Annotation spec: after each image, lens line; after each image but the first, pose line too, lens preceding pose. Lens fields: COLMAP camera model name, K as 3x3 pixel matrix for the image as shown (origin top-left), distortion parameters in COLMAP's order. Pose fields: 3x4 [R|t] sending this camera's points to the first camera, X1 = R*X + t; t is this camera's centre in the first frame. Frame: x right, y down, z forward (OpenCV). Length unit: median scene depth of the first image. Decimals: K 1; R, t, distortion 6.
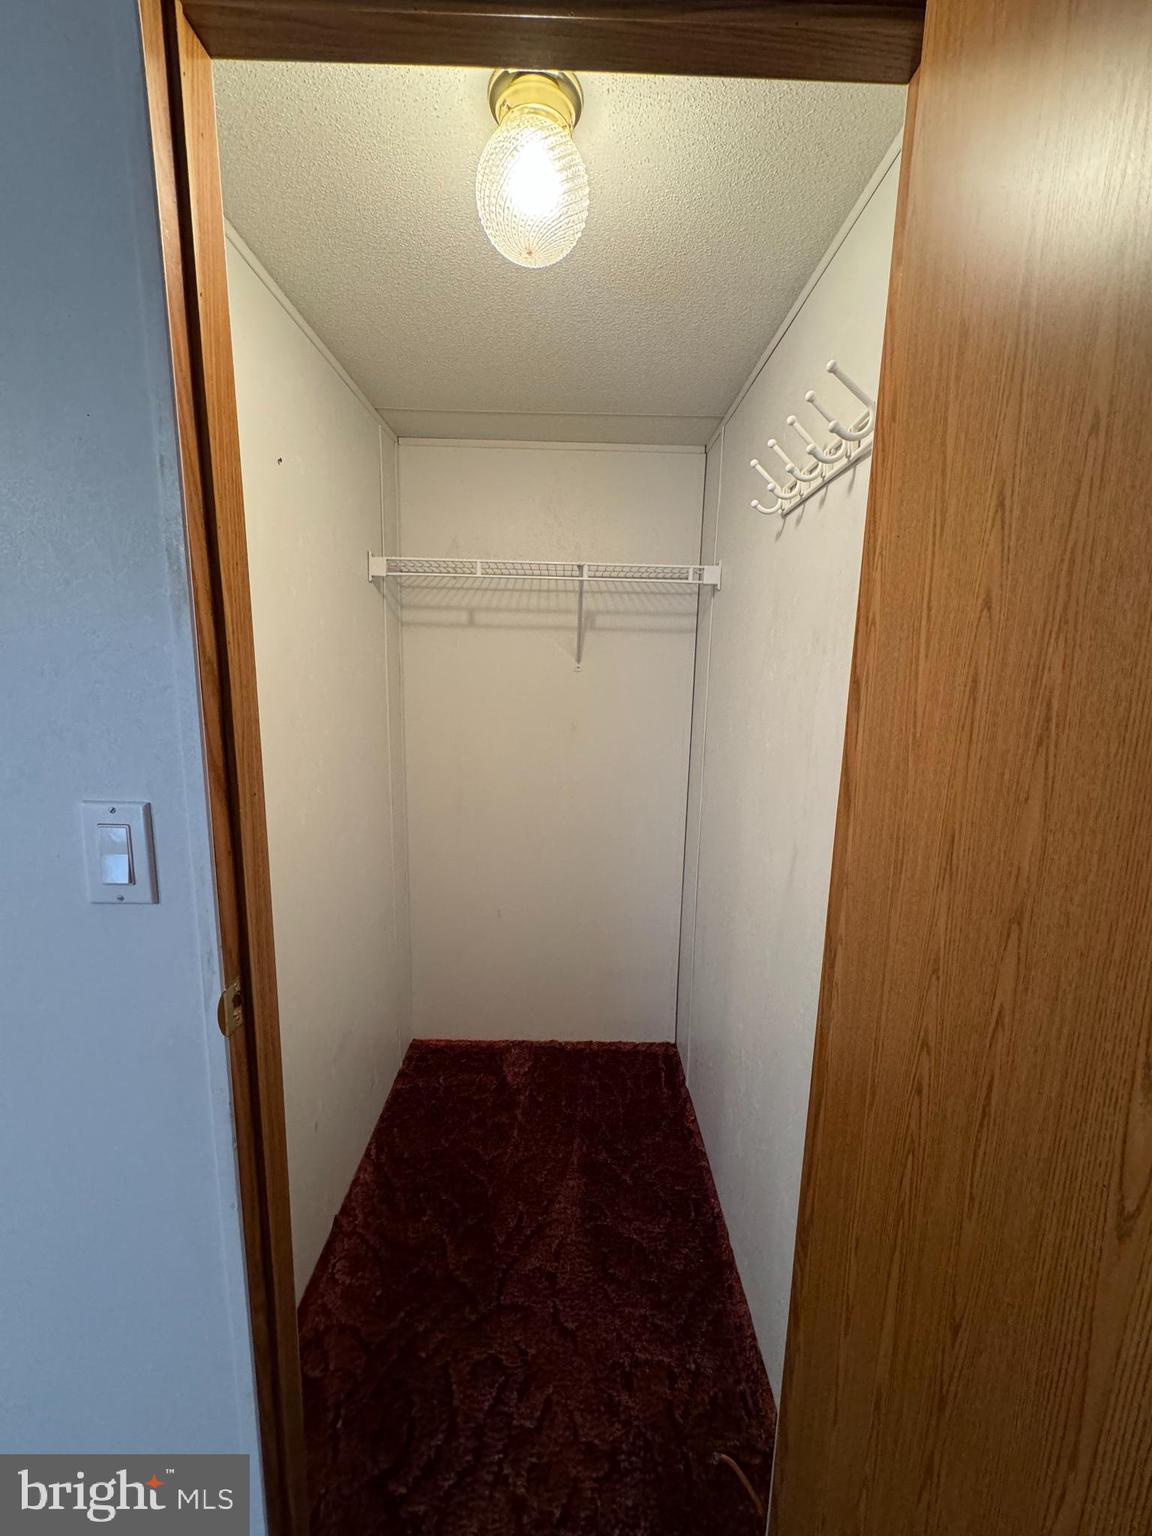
lens RADIAL K [[613.7, 0, 578.4], [0, 613.7, 755.1], [0, 0, 1]] dist [-0.003931, 0.000885]
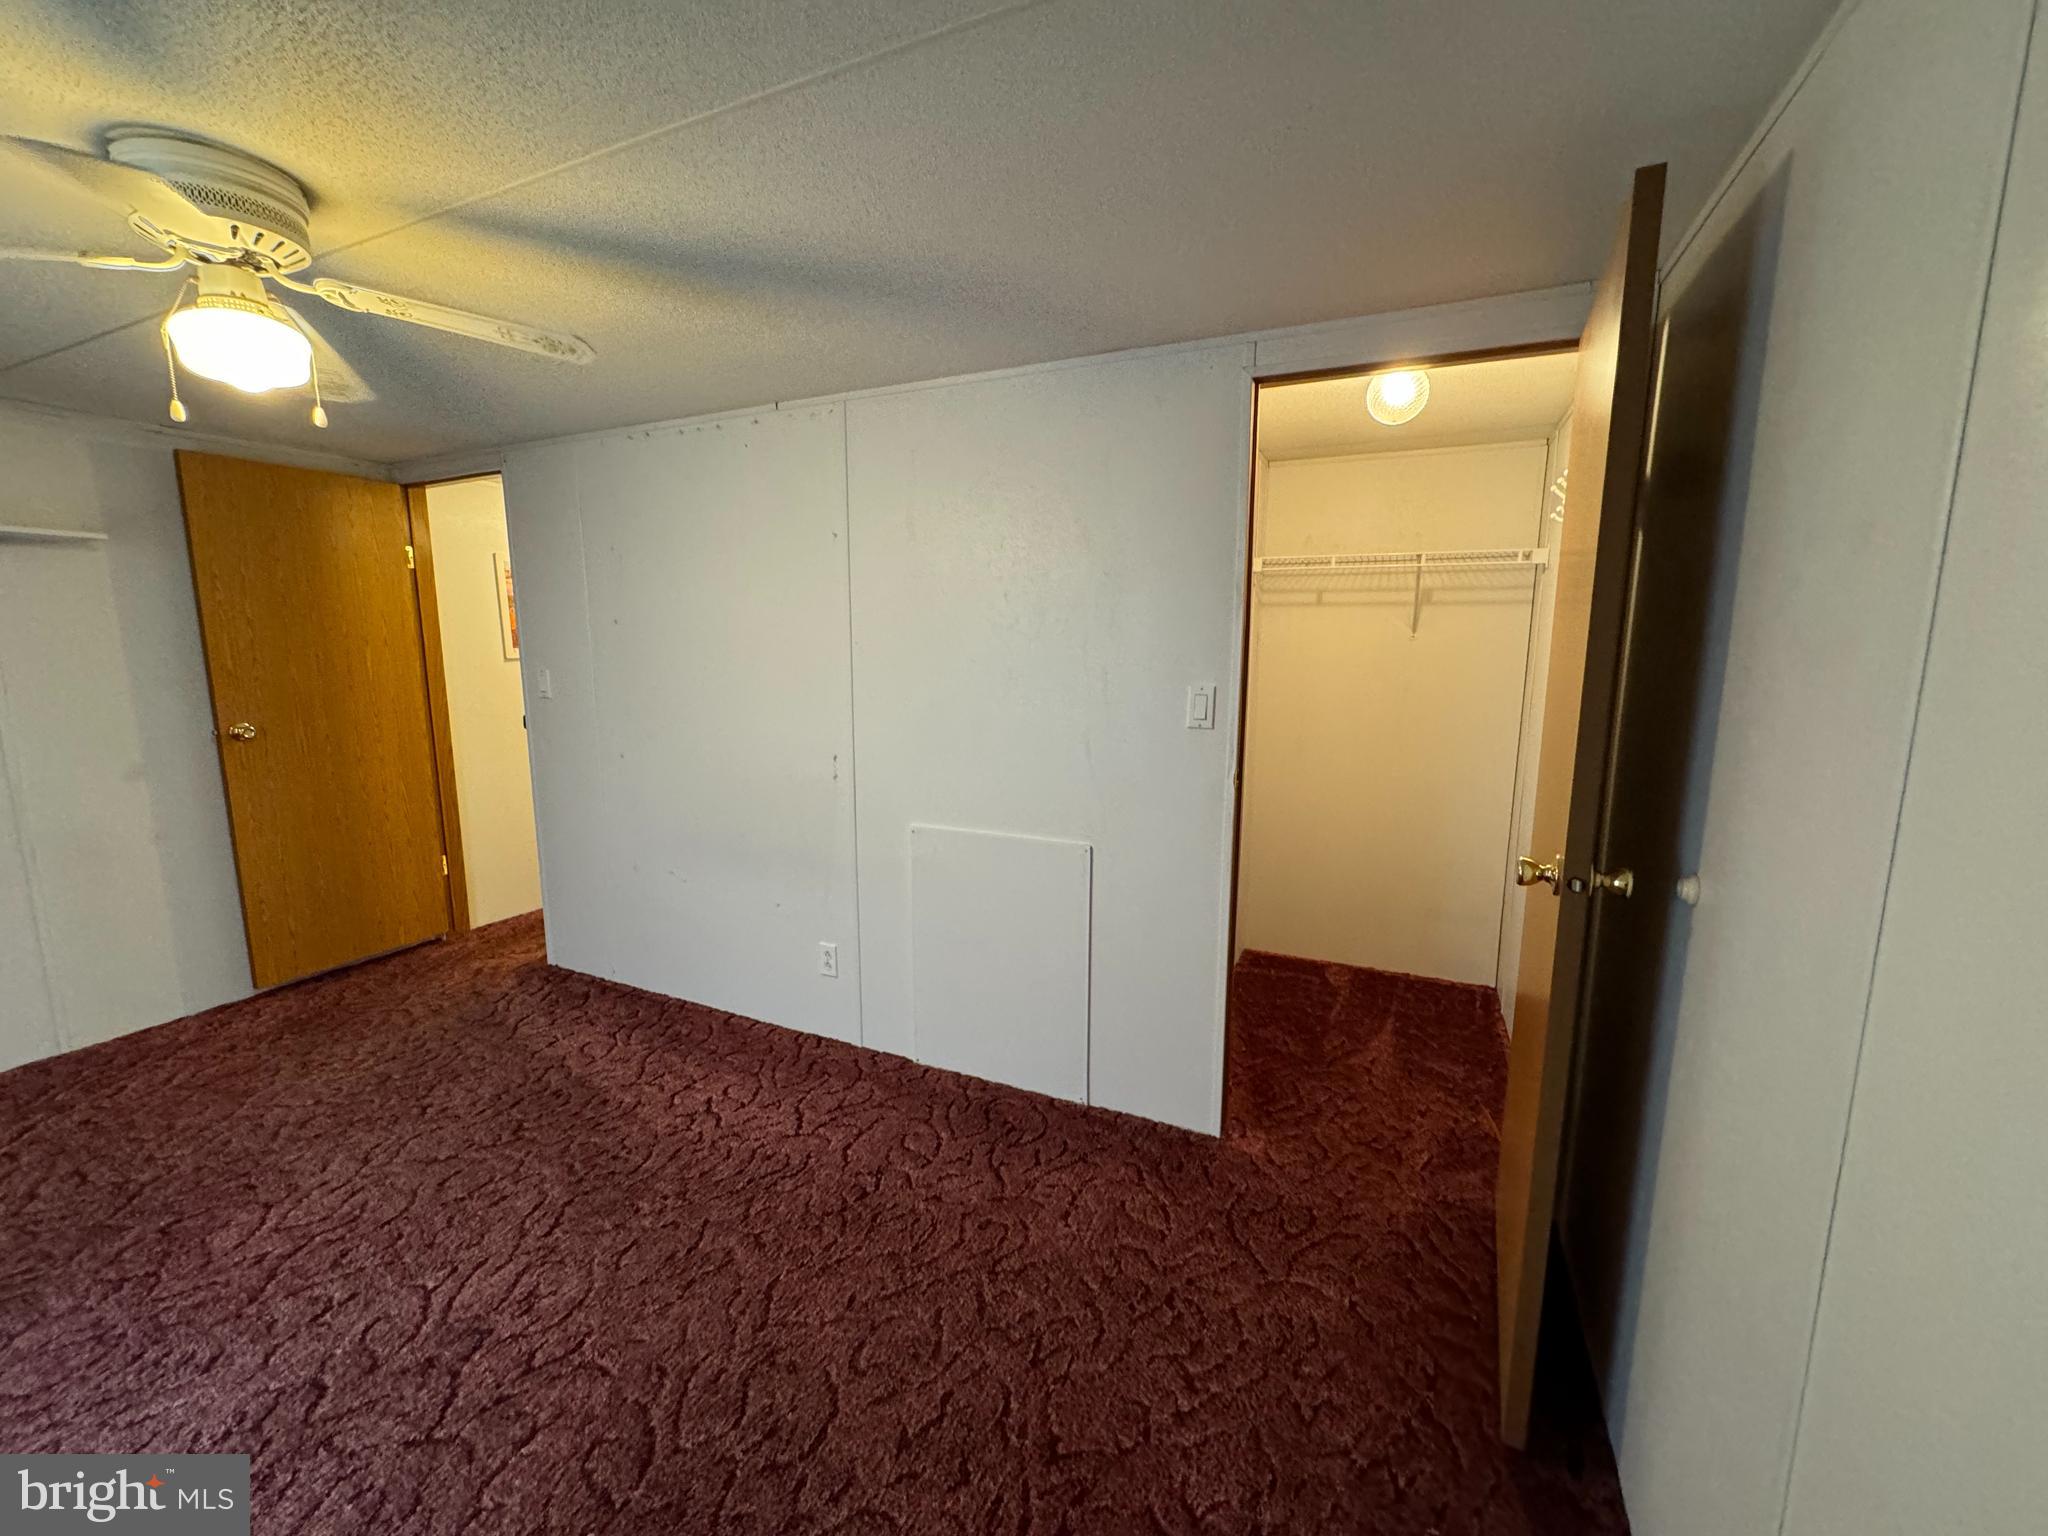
lens RADIAL K [[818.3, 0, 1023.6], [0, 818.3, 764.6], [0, 0, 1]] dist [-0.003931, 0.000885]
pose [[0.901510, 0.048167, -0.430069, 0.011822], [-0.056519, 0.998379, -0.006656, 0.156326], [0.429051, 0.030308, 0.902772, -0.733484]]
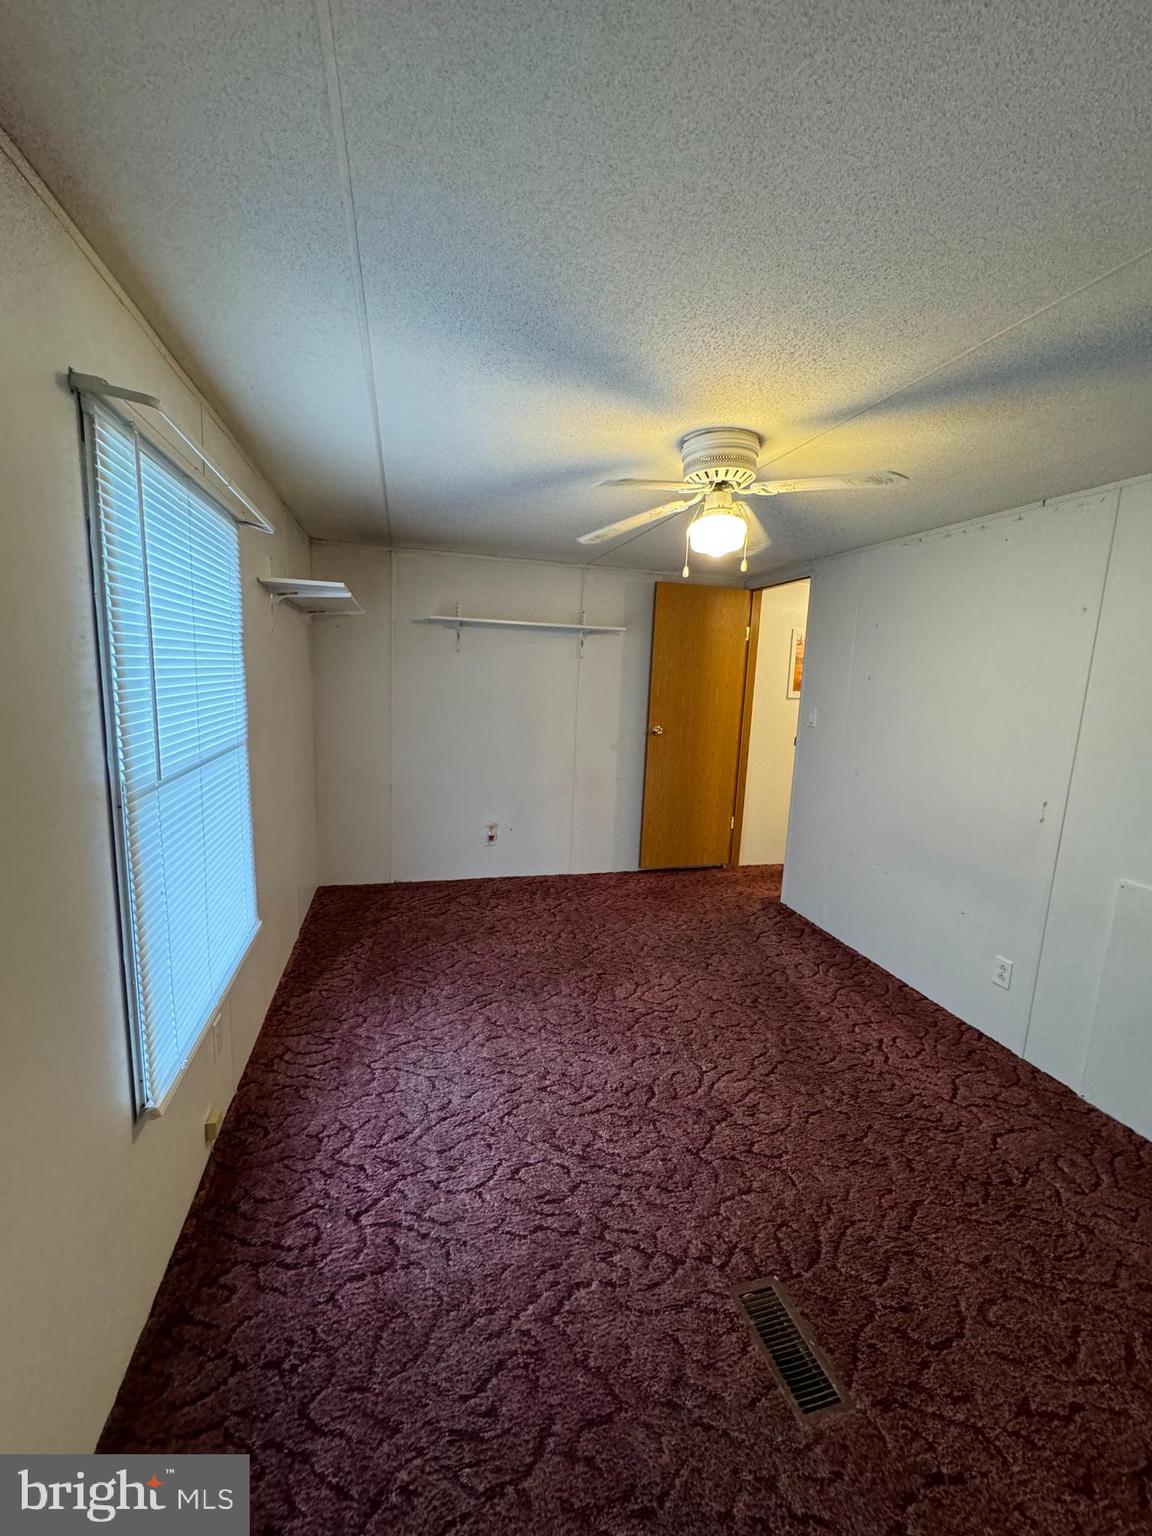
lens RADIAL K [[613.7, 0, 577.7], [0, 613.7, 768.5], [0, 0, 1]] dist [-0.003931, 0.000885]
pose [[0.256450, 0.143023, -0.955917, 0.020843], [-0.192923, 0.976665, 0.094371, 0.147199], [0.947108, 0.160217, 0.278058, -0.835533]]
